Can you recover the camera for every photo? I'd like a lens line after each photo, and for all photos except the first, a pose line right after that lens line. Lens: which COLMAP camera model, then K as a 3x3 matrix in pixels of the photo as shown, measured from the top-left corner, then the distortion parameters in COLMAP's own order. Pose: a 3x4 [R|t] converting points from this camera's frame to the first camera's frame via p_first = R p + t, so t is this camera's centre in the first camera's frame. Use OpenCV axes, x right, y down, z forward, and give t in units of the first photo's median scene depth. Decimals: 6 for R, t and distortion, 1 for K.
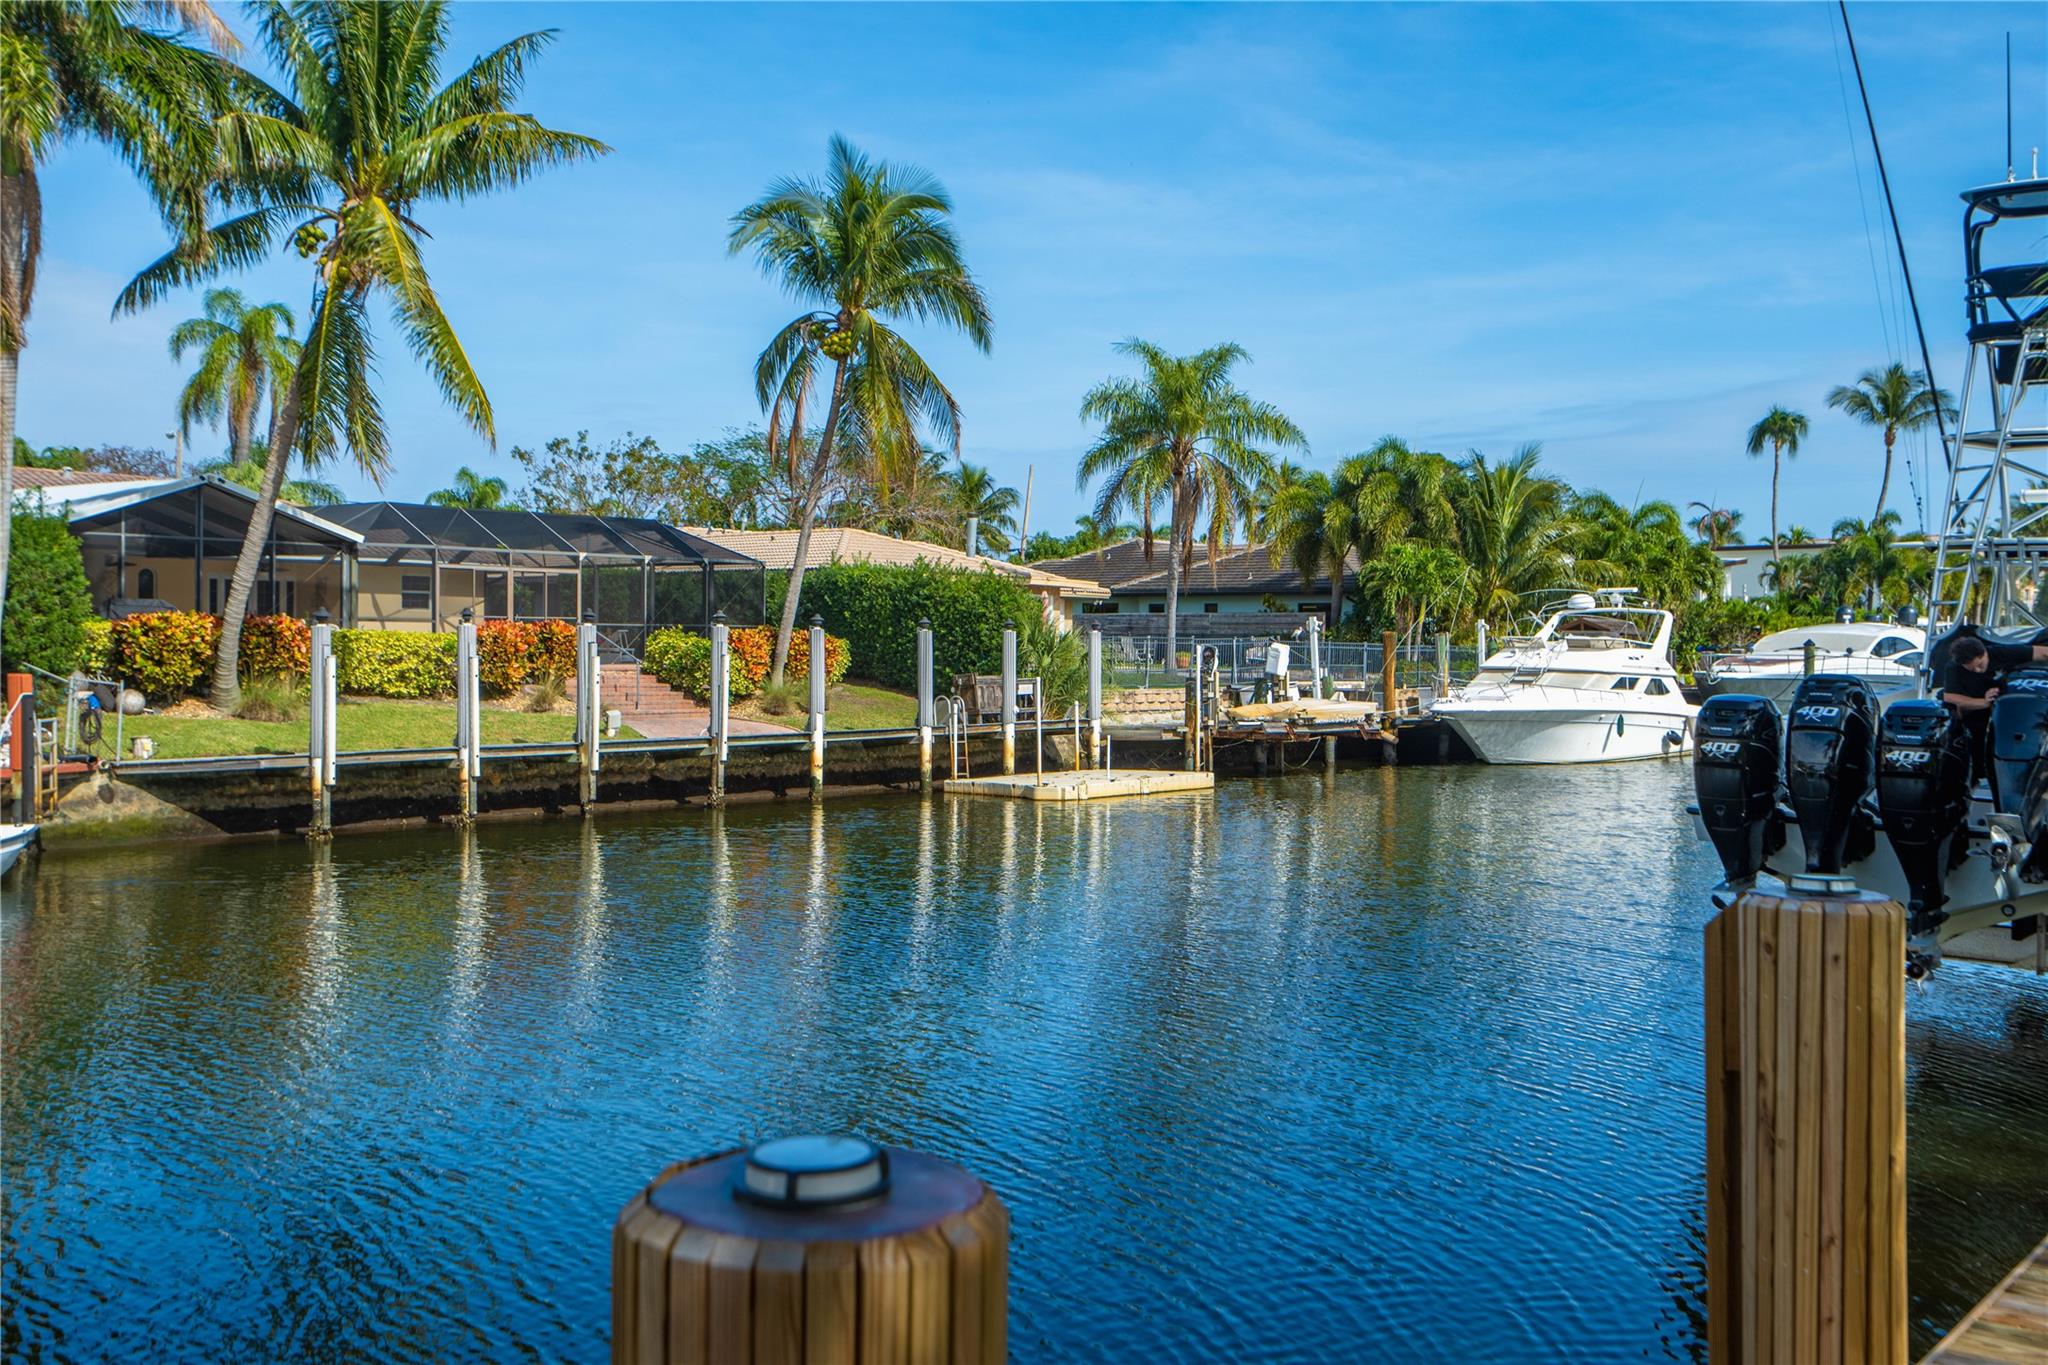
lens RADIAL K [[2008.2, 0, 1024.0], [0, 2008.2, 682.5], [0, 0, 1]] dist [0.002024, 0.008988]
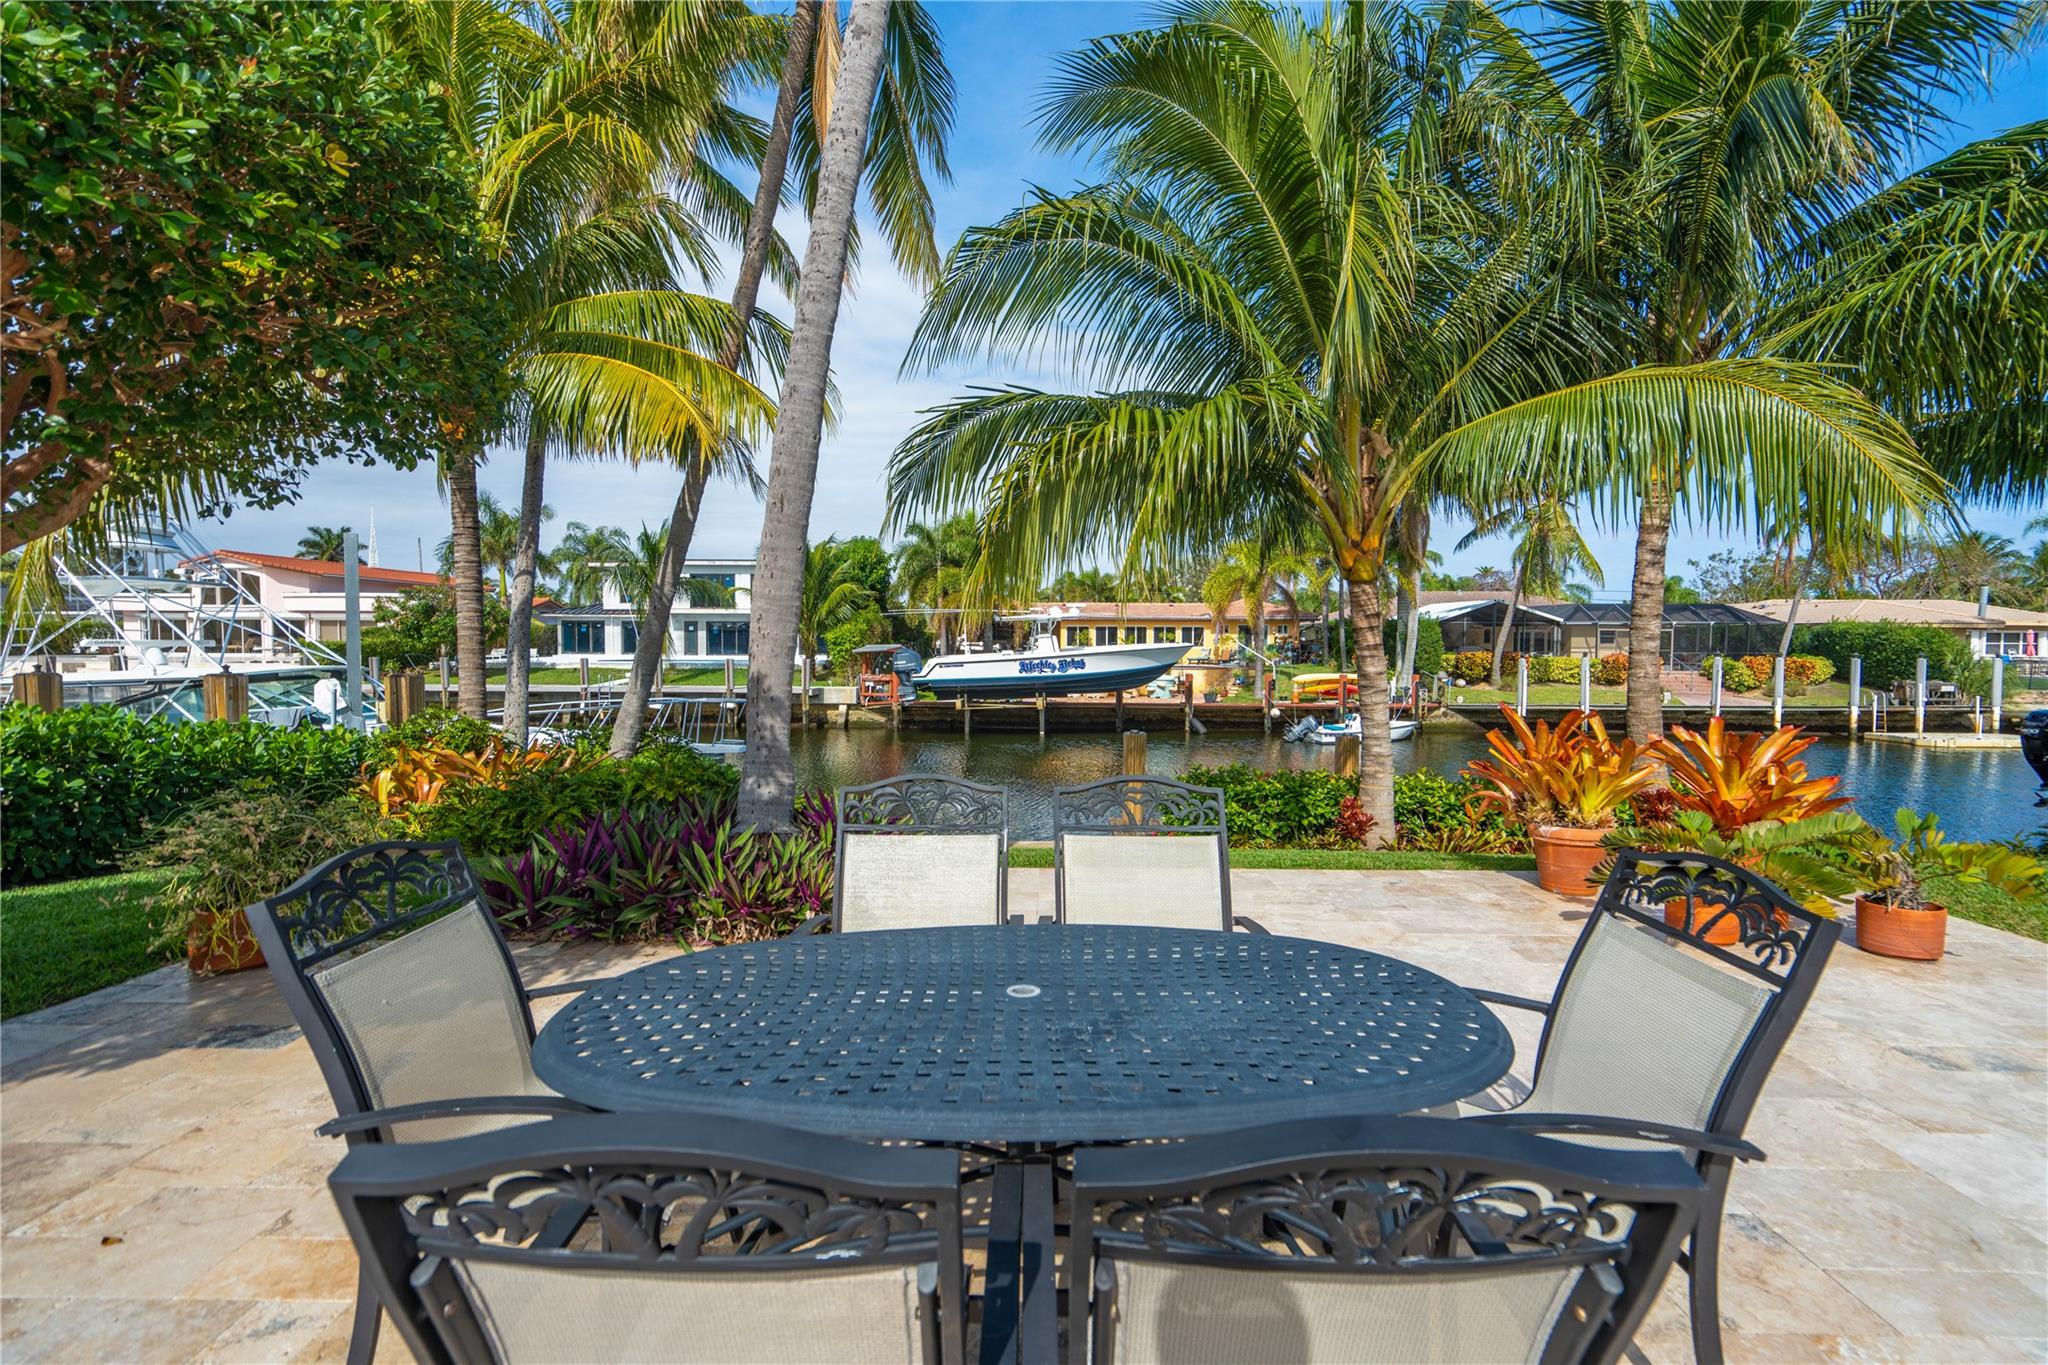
lens RADIAL K [[918.5, 0, 1028.8], [0, 918.5, 692.4], [0, 0, 1]] dist [-0.003811, 0.000592]
pose [[0.609850, 0.039080, -0.791553, 0.186841], [-0.015225, 0.999177, 0.037600, -0.014763], [0.792371, -0.010879, 0.609943, -0.247545]]
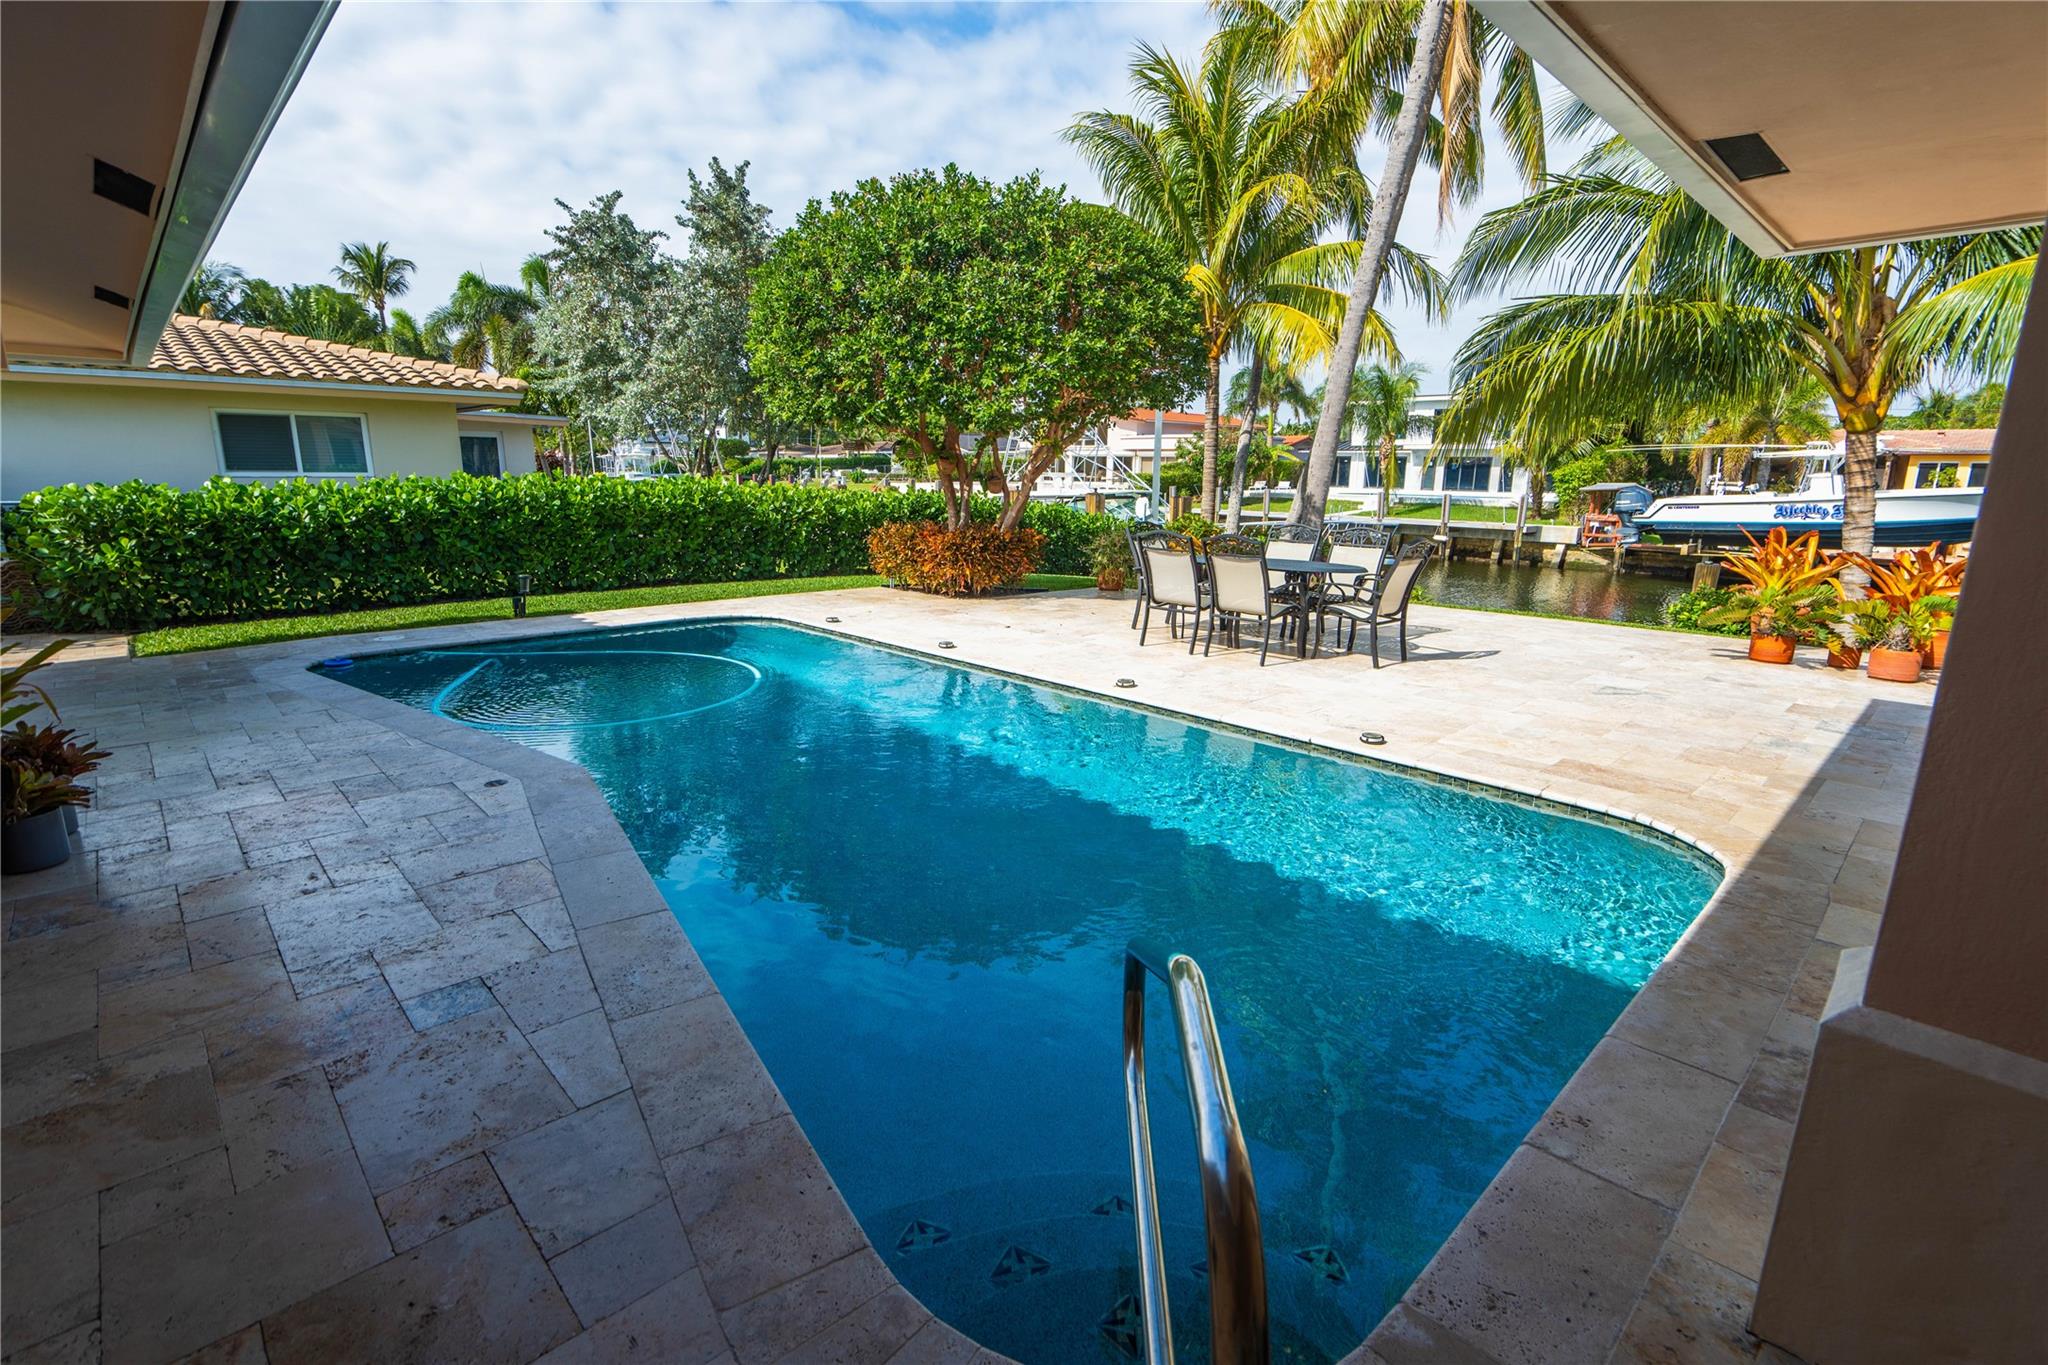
lens RADIAL K [[960.0, 0, 1018.1], [0, 960.0, 669.0], [0, 0, 1]] dist [-0.003779, 0.000174]
pose [[-0.125948, 0.193576, -0.972967, 0.376803], [-0.033783, 0.979372, 0.199223, -0.014673], [0.991461, 0.057962, -0.116811, -0.246725]]
